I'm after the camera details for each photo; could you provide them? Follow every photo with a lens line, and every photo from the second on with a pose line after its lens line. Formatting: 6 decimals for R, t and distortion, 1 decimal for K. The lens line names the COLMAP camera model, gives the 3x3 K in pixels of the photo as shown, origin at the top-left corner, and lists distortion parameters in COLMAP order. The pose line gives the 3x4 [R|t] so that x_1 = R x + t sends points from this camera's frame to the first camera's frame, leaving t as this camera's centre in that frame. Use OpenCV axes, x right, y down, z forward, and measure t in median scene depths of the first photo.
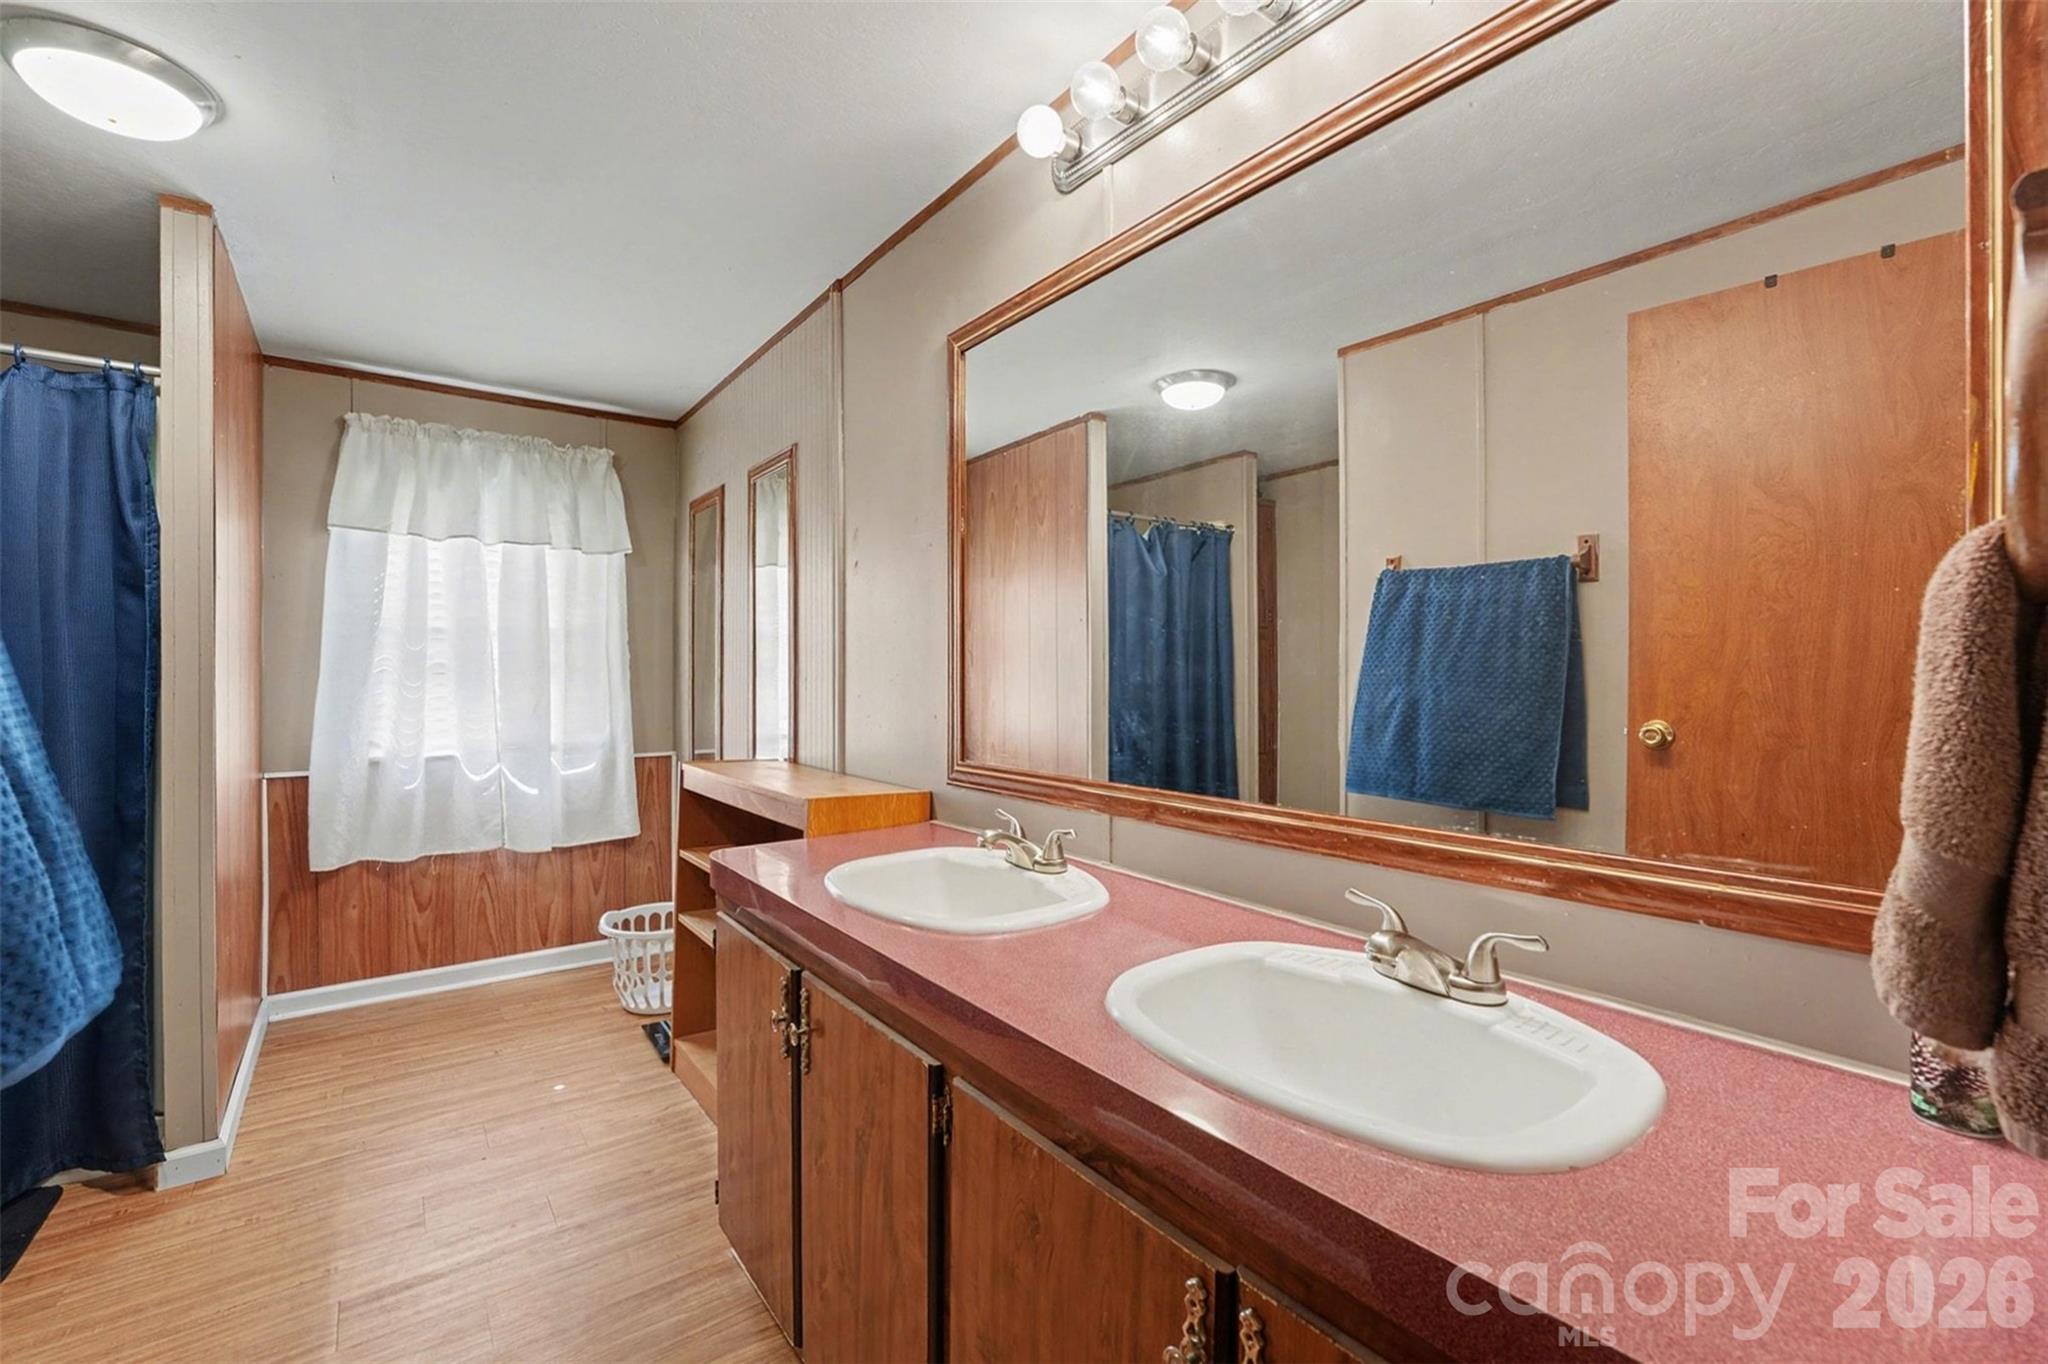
lens RADIAL K [[858.3, 0, 1022.4], [0, 858.3, 681.3], [0, 0, 1]] dist [-0.023386, 0.001082]
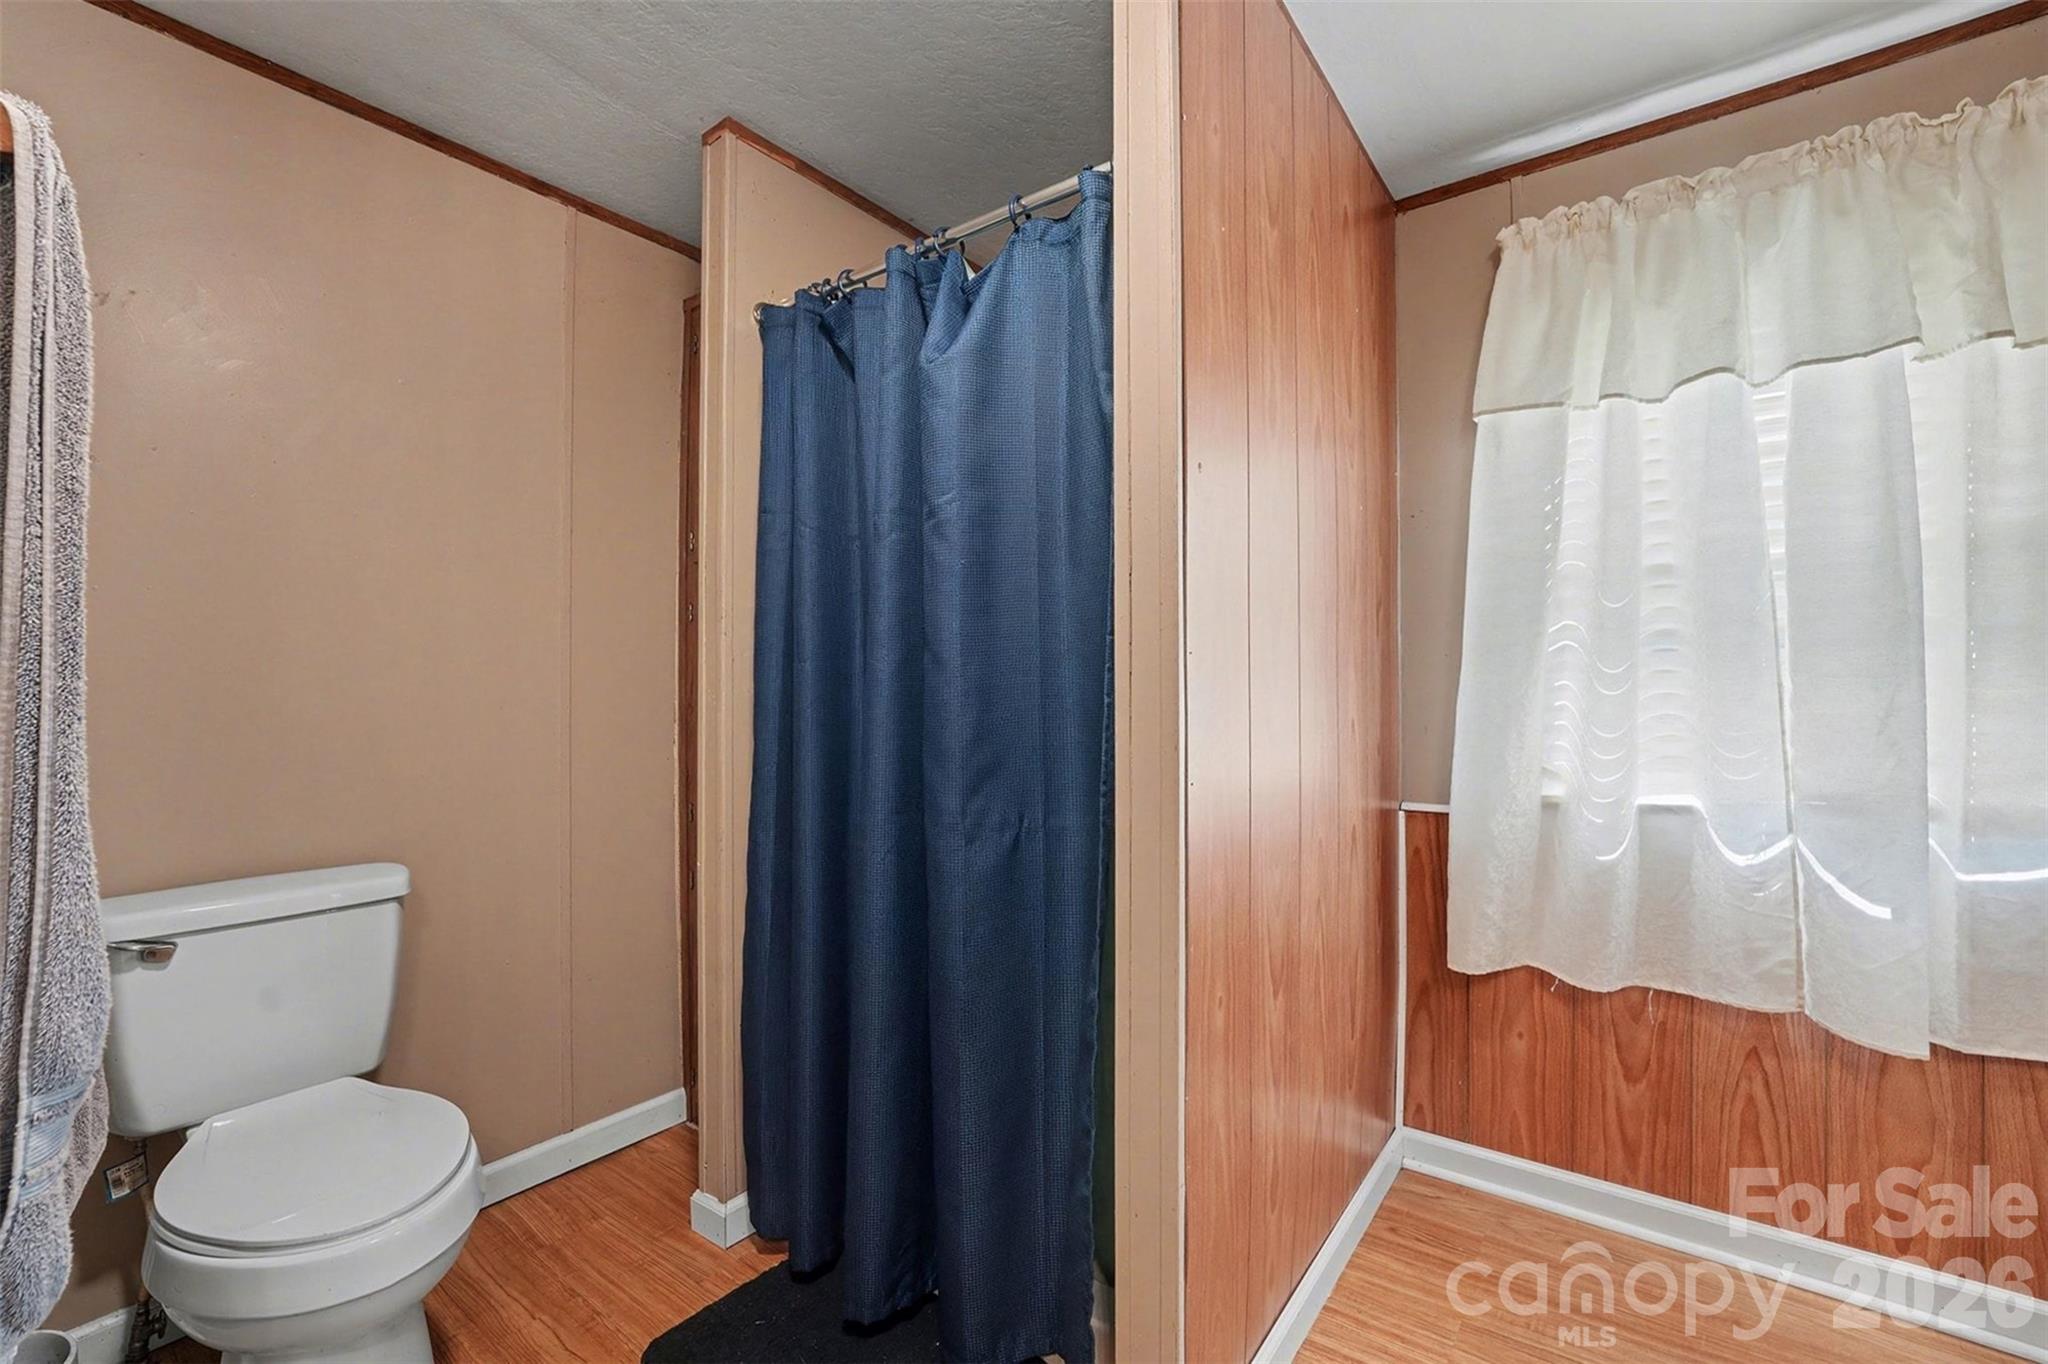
lens RADIAL K [[858.3, 0, 1022.6], [0, 858.3, 681.6], [0, 0, 1]] dist [-0.023386, 0.001082]
pose [[0.272131, -0.010656, -0.962201, -0.288740], [-0.003554, 0.999921, -0.012079, 0.018509], [0.962254, 0.006706, 0.272071, 0.473825]]
